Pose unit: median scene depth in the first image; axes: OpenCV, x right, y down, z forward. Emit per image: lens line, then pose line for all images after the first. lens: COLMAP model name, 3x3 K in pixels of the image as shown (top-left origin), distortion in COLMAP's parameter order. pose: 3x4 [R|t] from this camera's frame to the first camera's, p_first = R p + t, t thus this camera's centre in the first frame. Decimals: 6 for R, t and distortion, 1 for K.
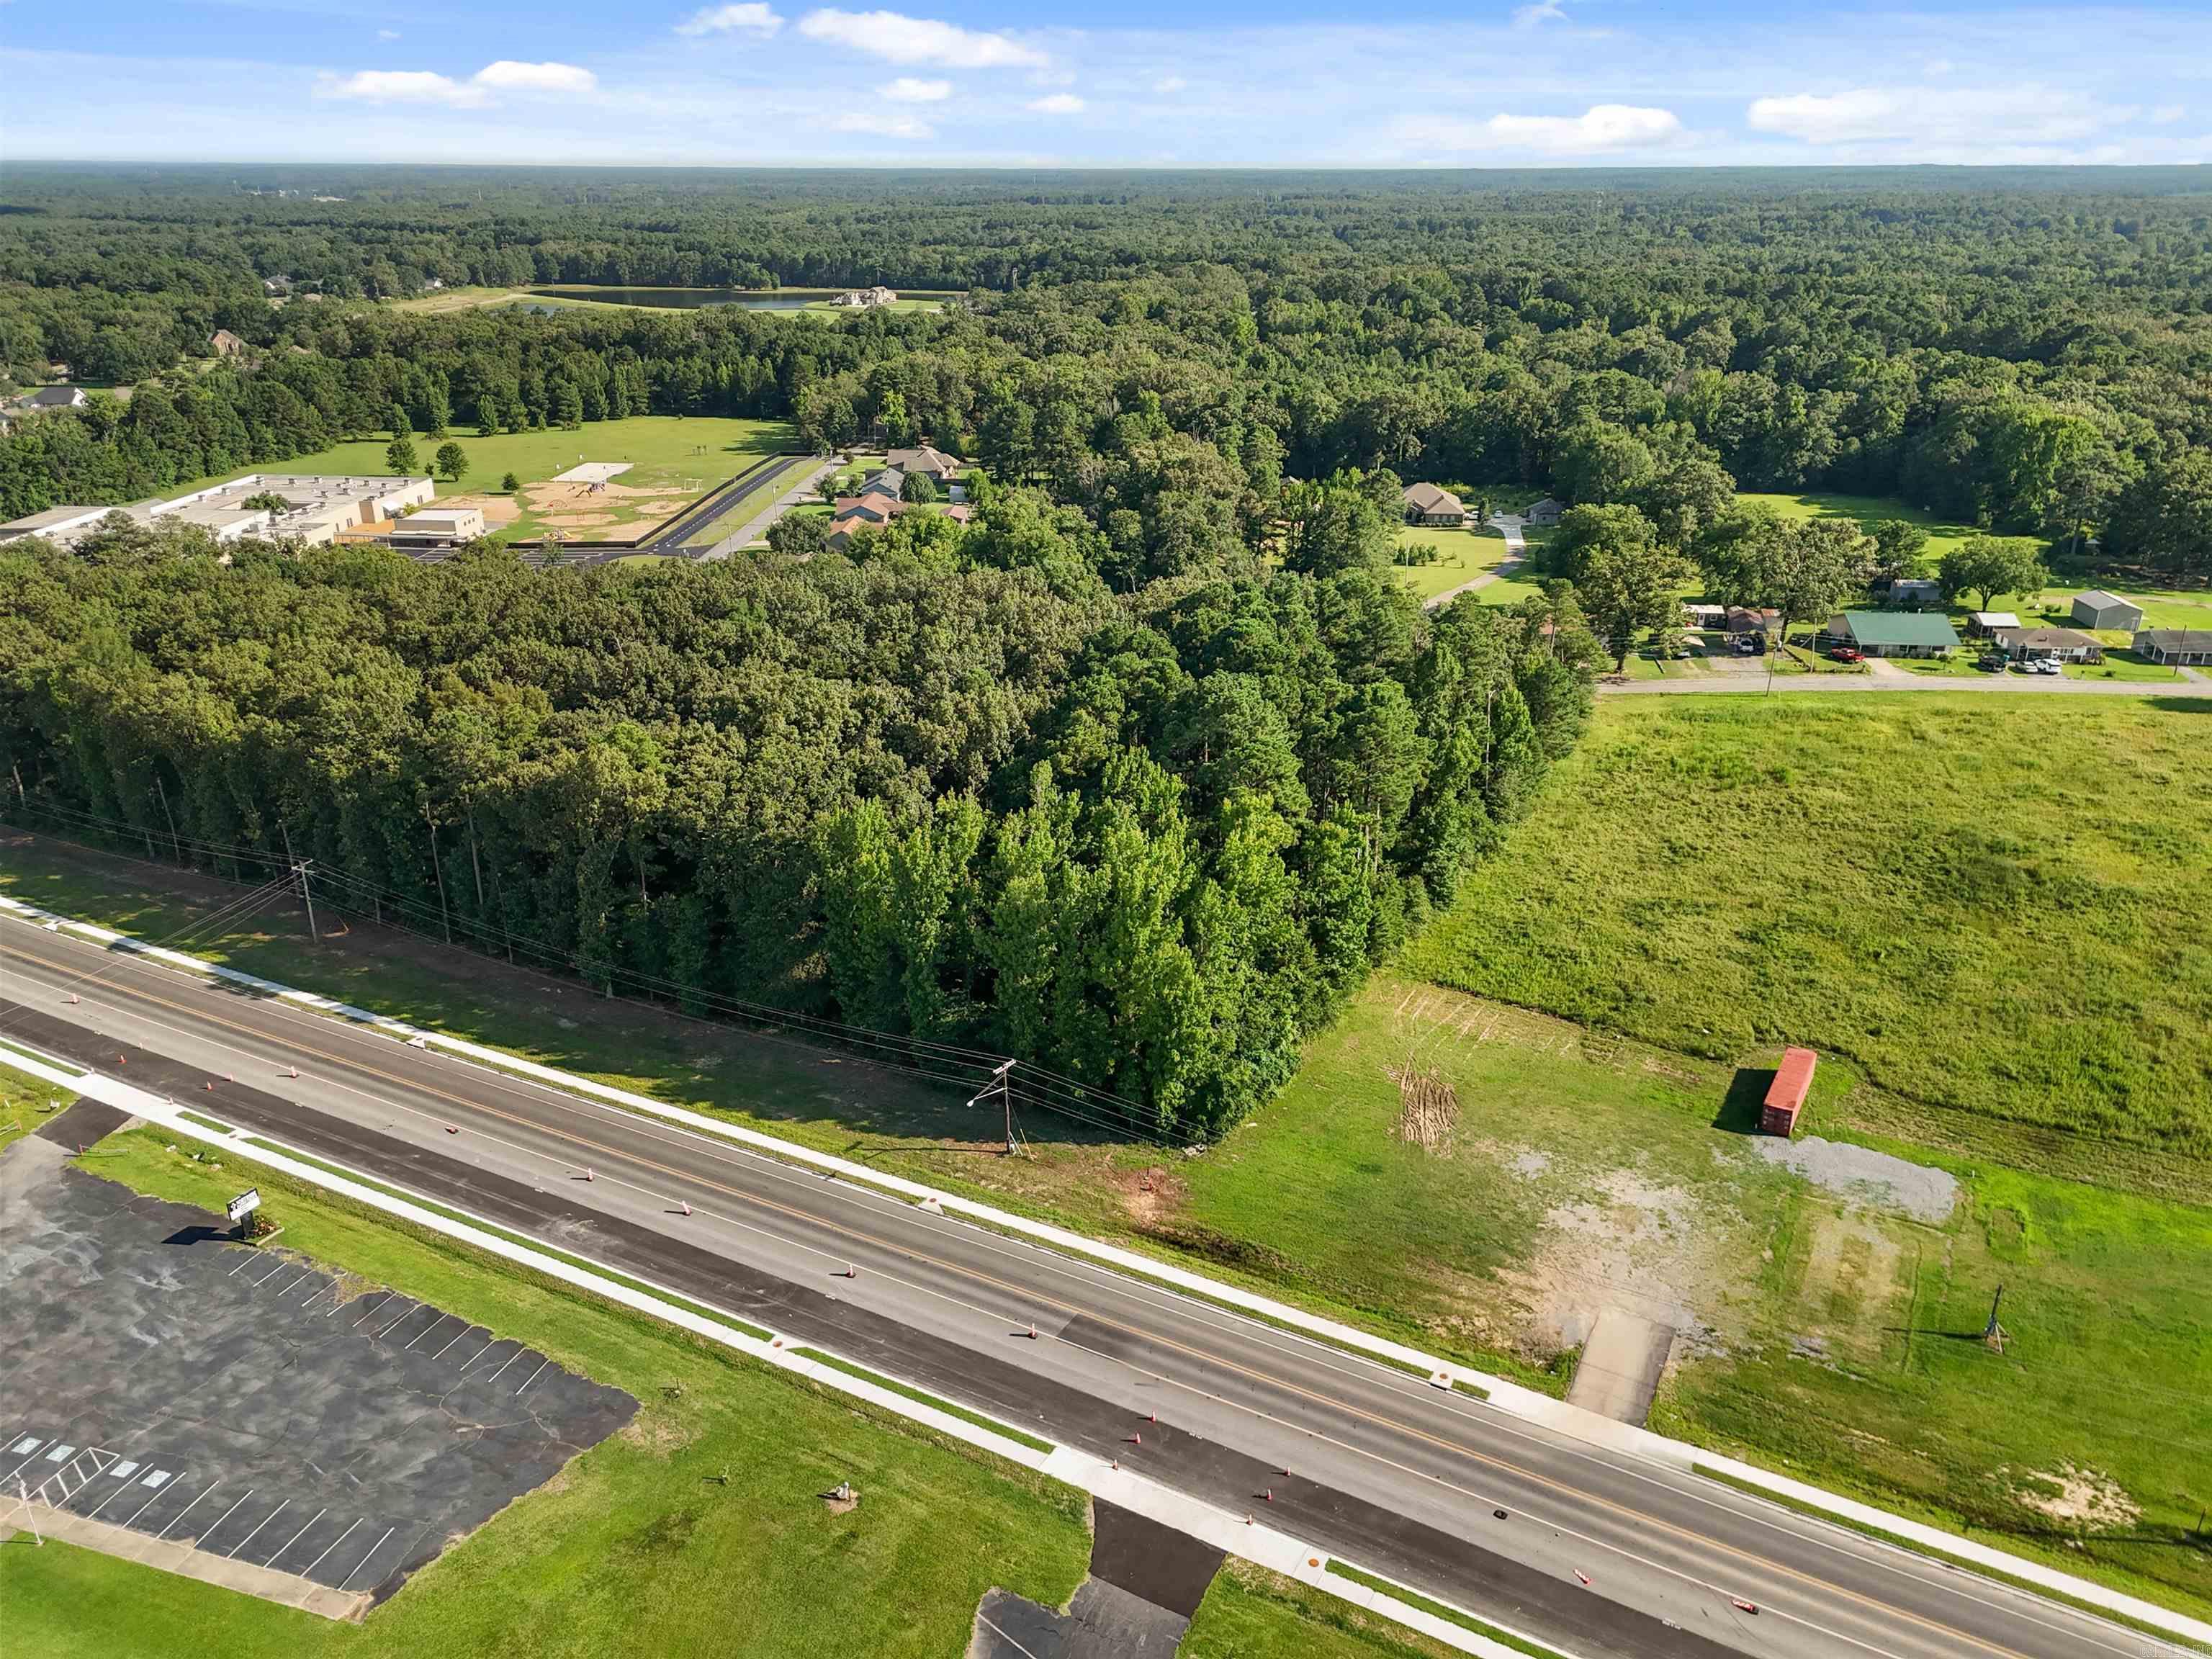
lens RADIAL K [[1617.5, 0, 1106.0], [0, 1617.5, 829.5], [0, 0, 1]] dist [0.071554, -0.069234]
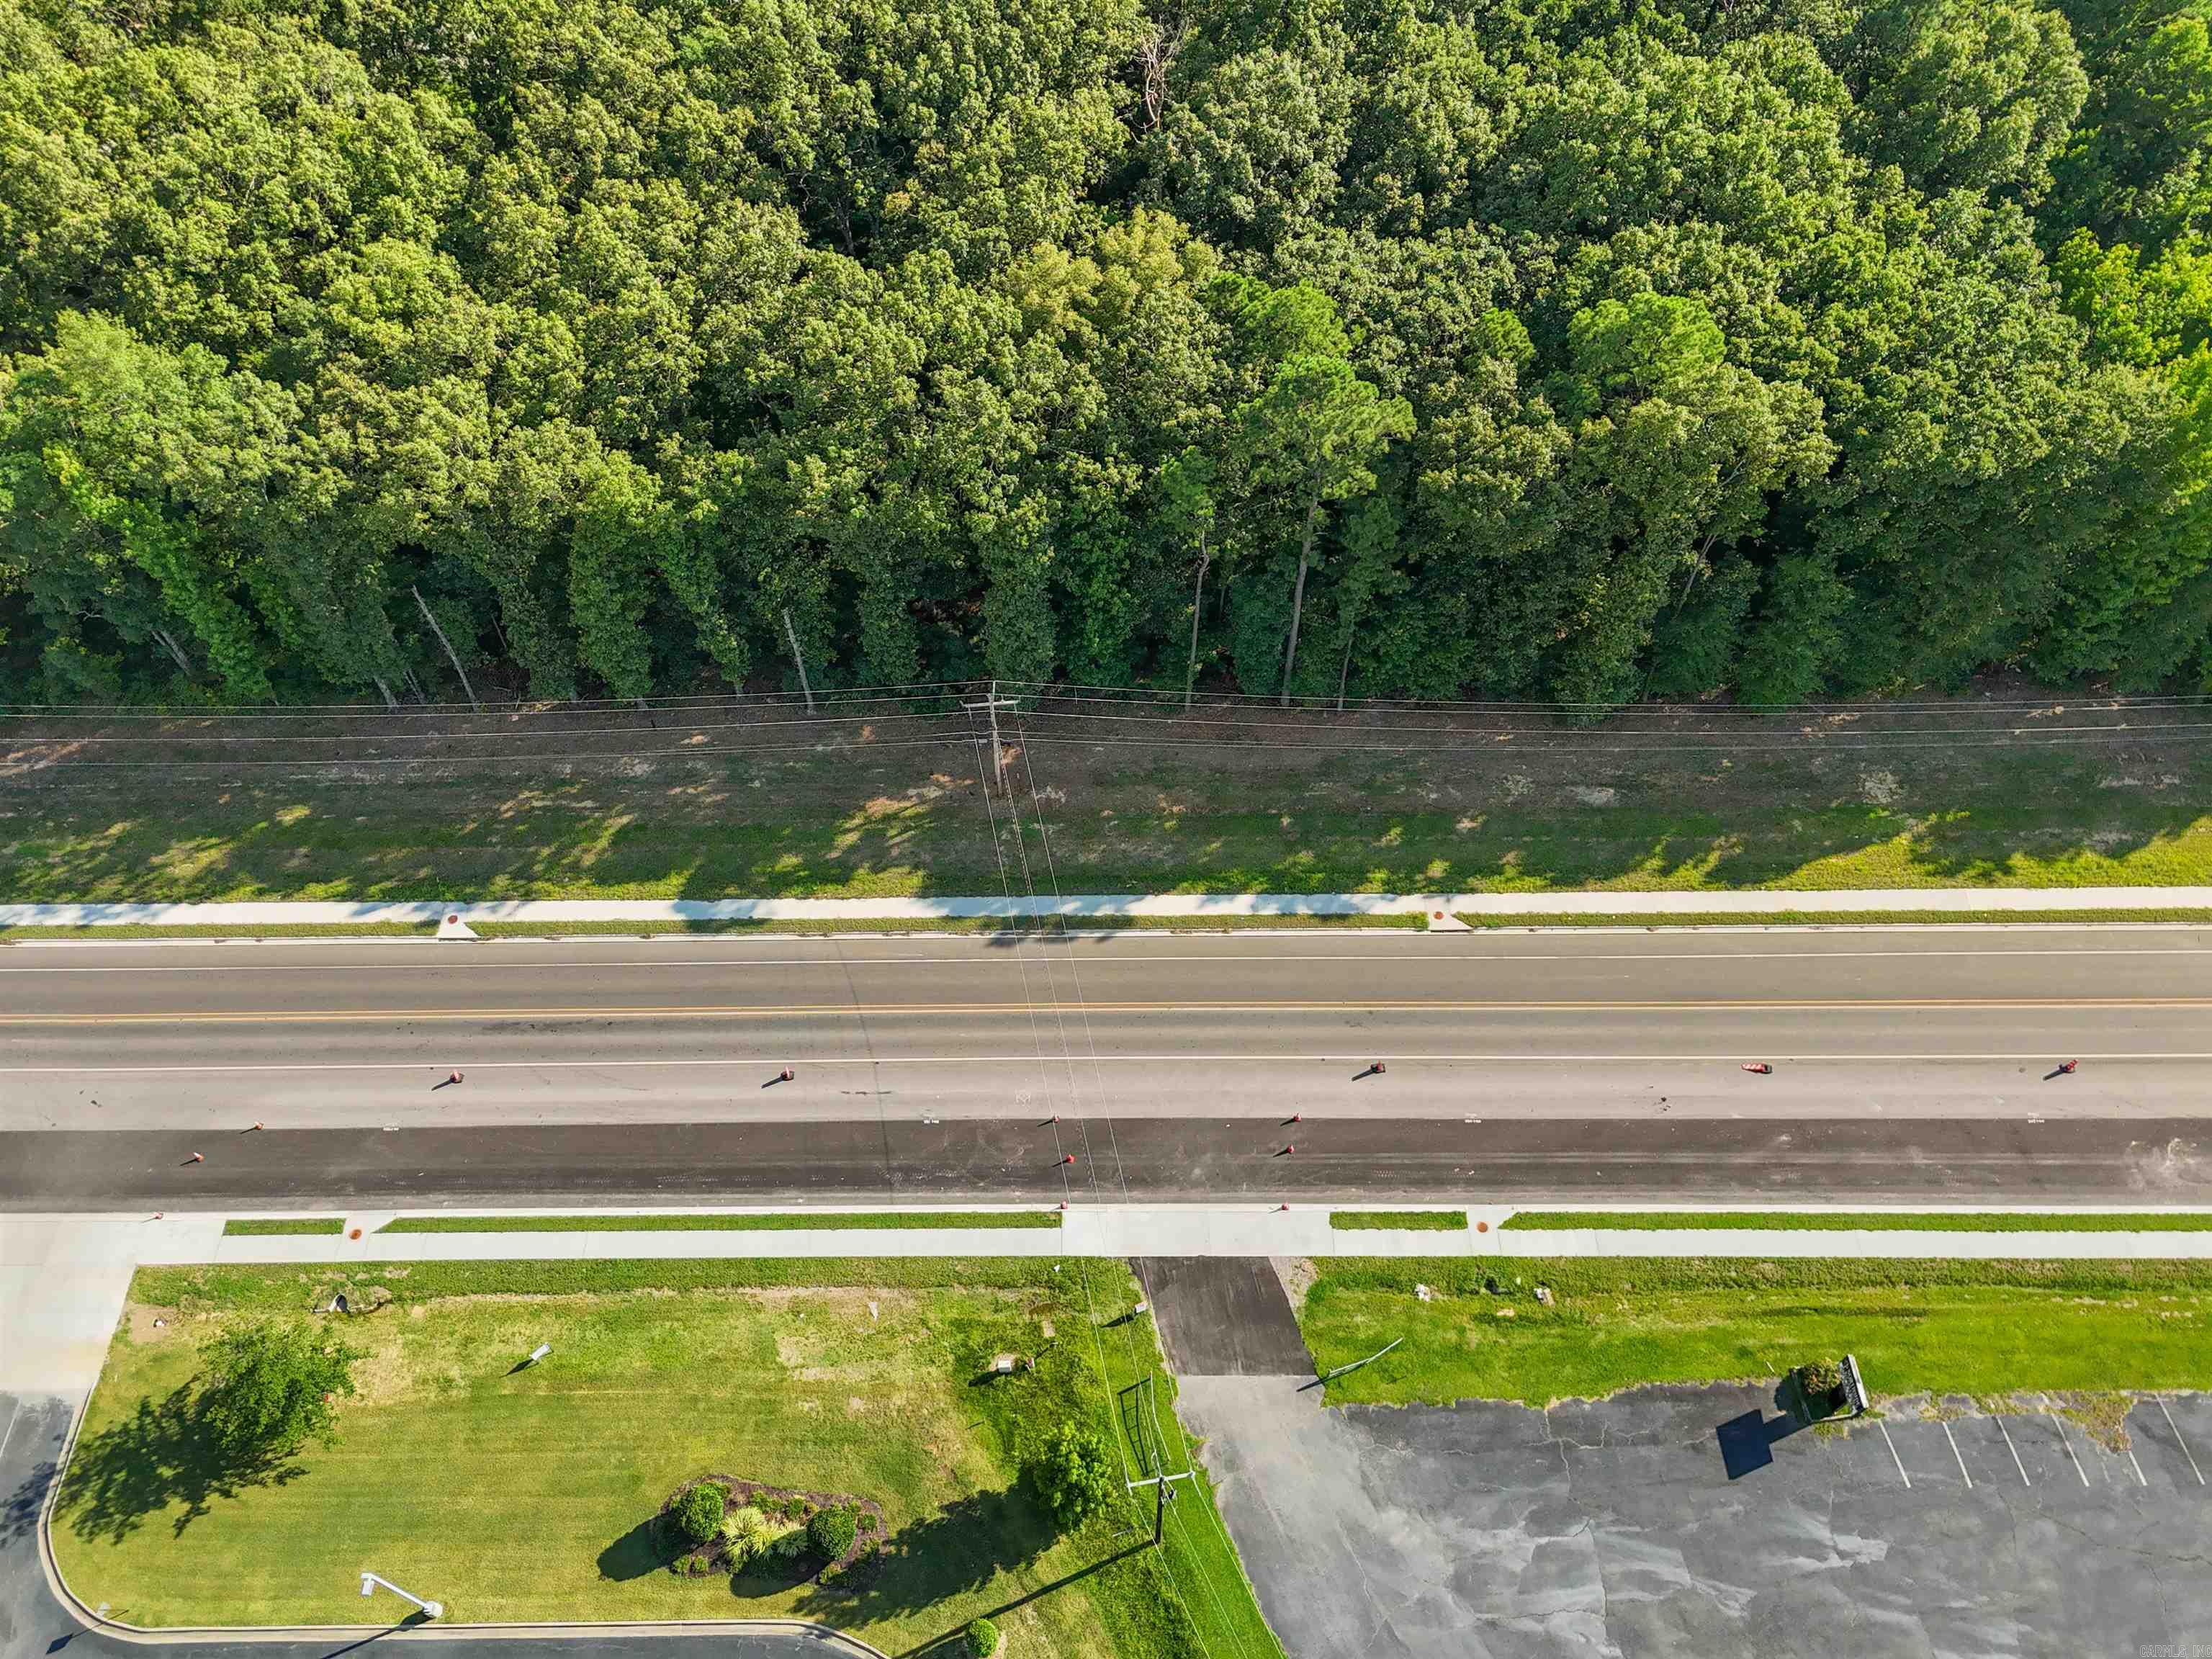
lens RADIAL K [[1617.5, 0, 1106.0], [0, 1617.5, 829.5], [0, 0, 1]] dist [0.071554, -0.069234]
pose [[0.866387, -0.411501, 0.282914, -0.835954], [0.181414, 0.787191, 0.589423, -0.341275], [-0.465255, -0.459344, 0.756664, 0.744182]]
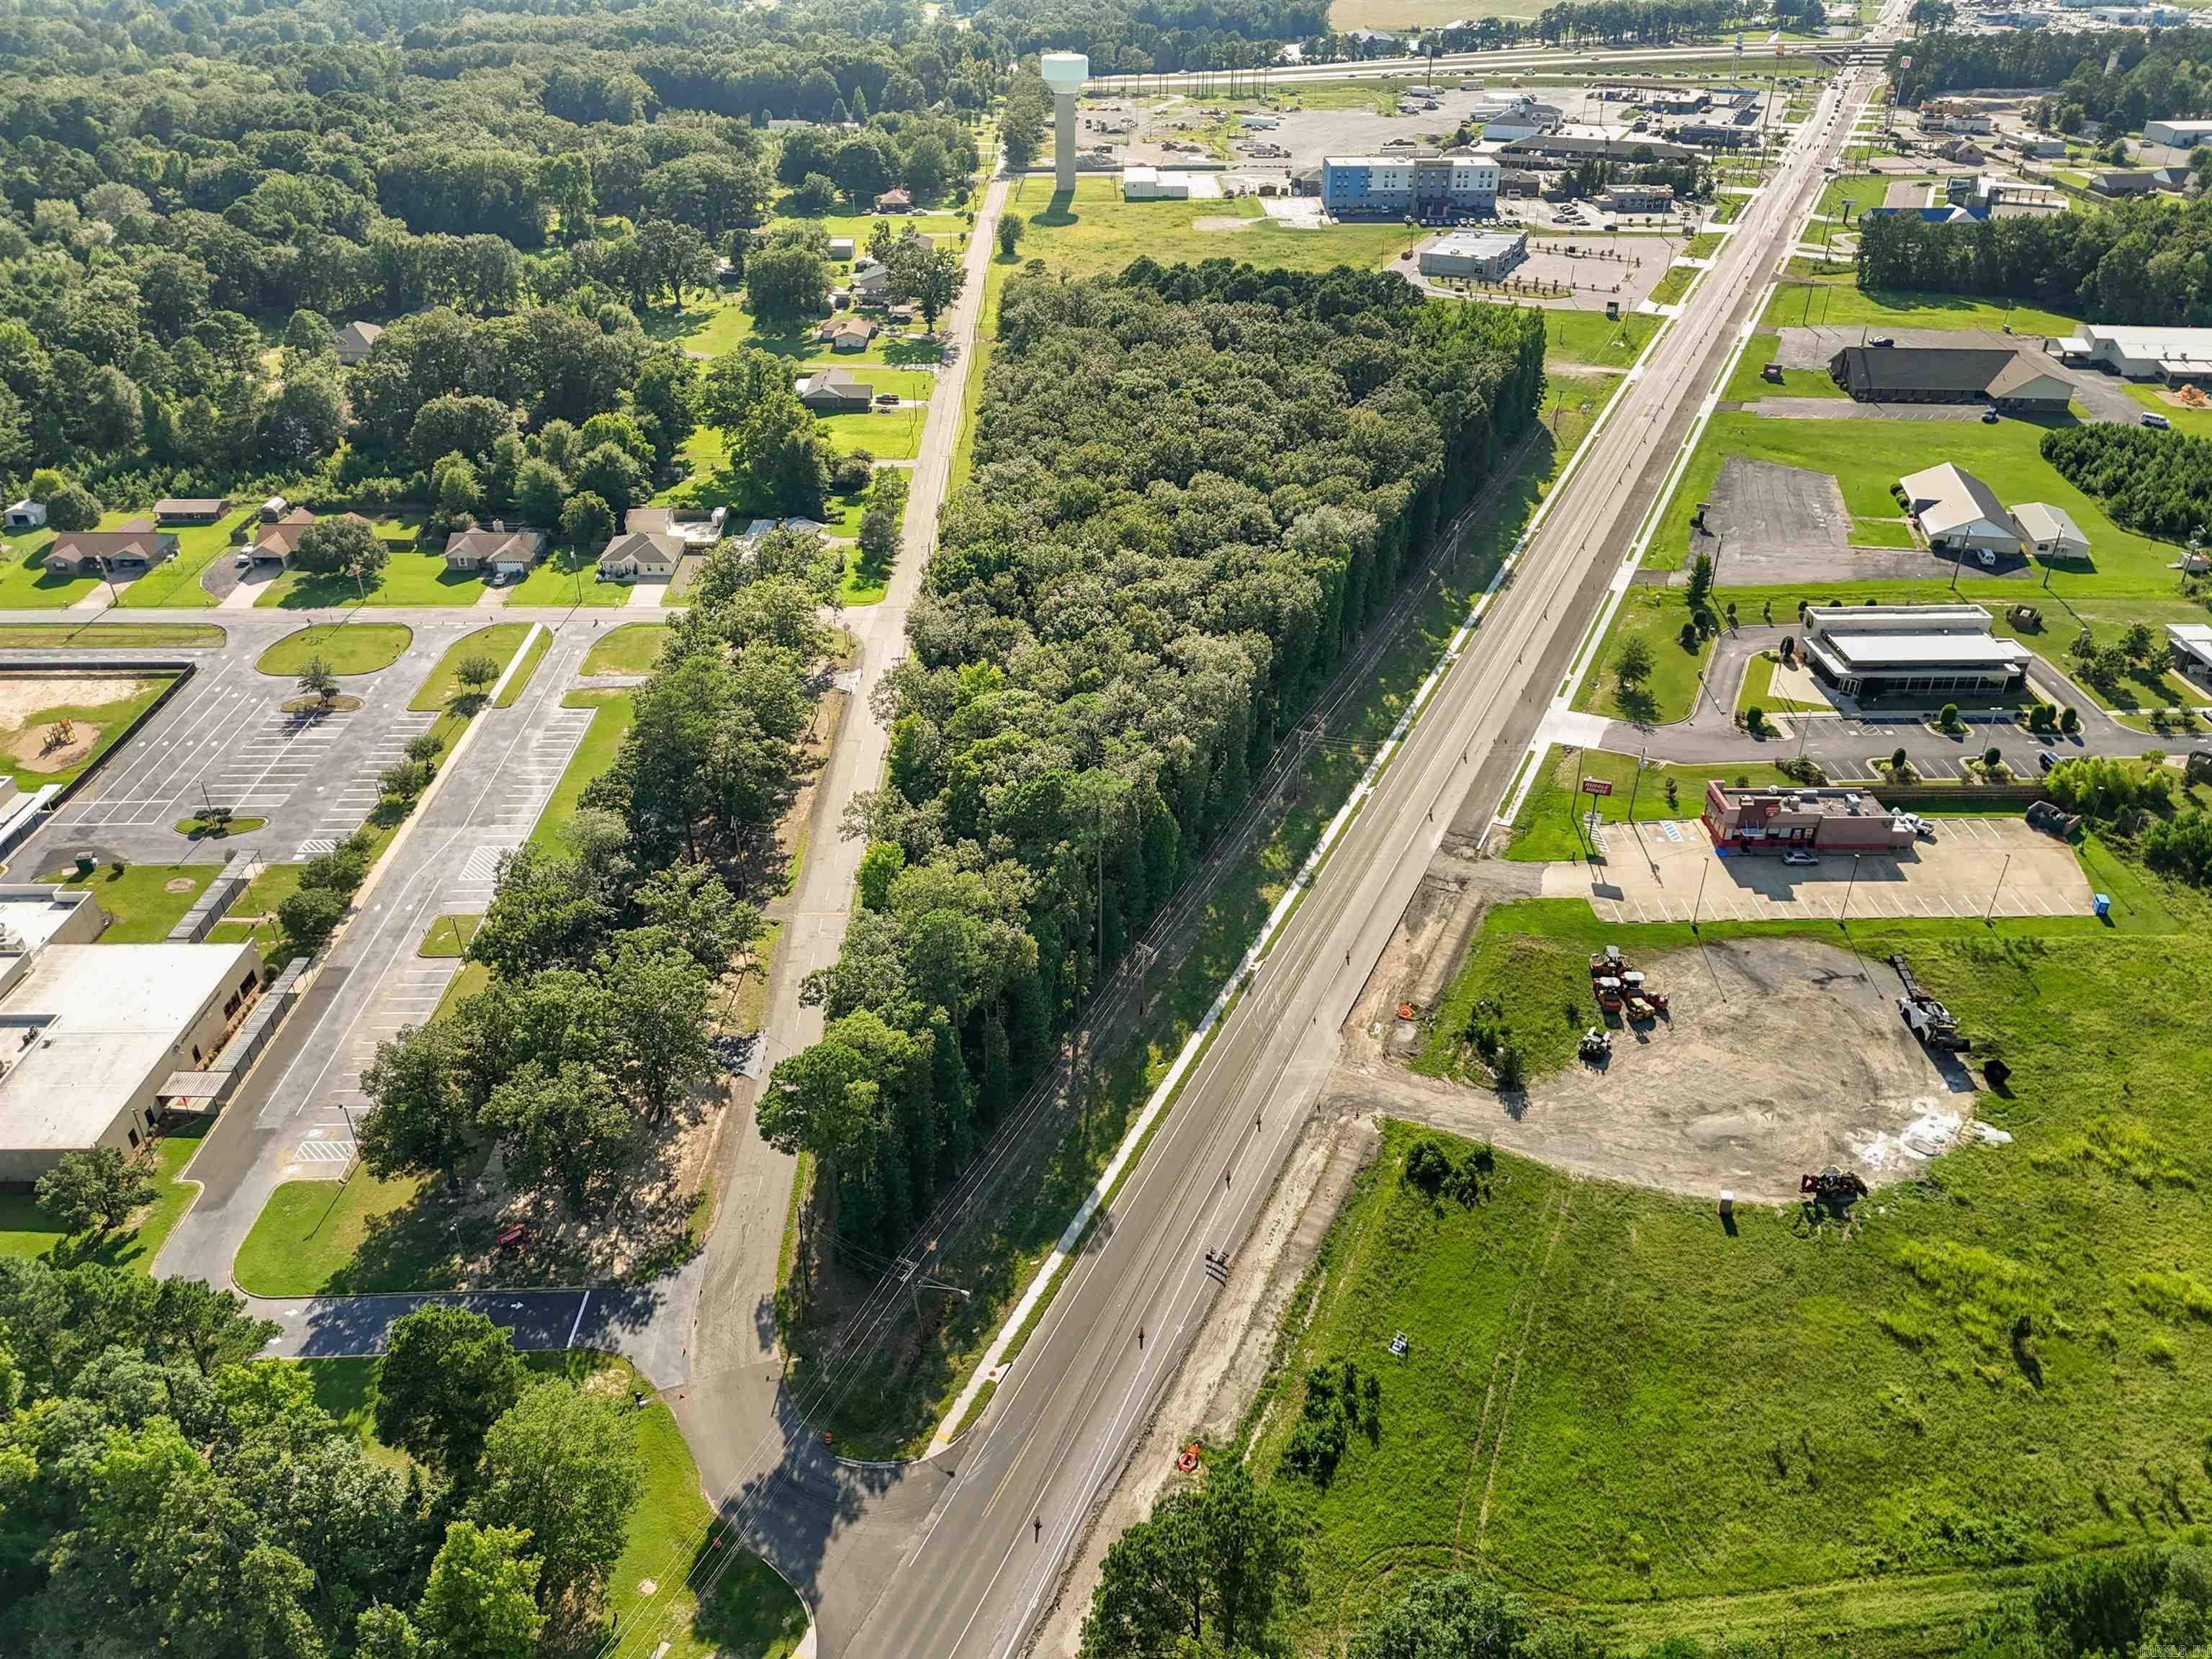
lens RADIAL K [[1617.5, 0, 1106.0], [0, 1617.5, 829.5], [0, 0, 1]] dist [0.071554, -0.069234]
pose [[-0.085203, -0.513453, 0.853877, -2.732983], [0.376827, 0.776733, 0.504666, -0.951974], [-0.922357, 0.364763, 0.127303, 1.658557]]
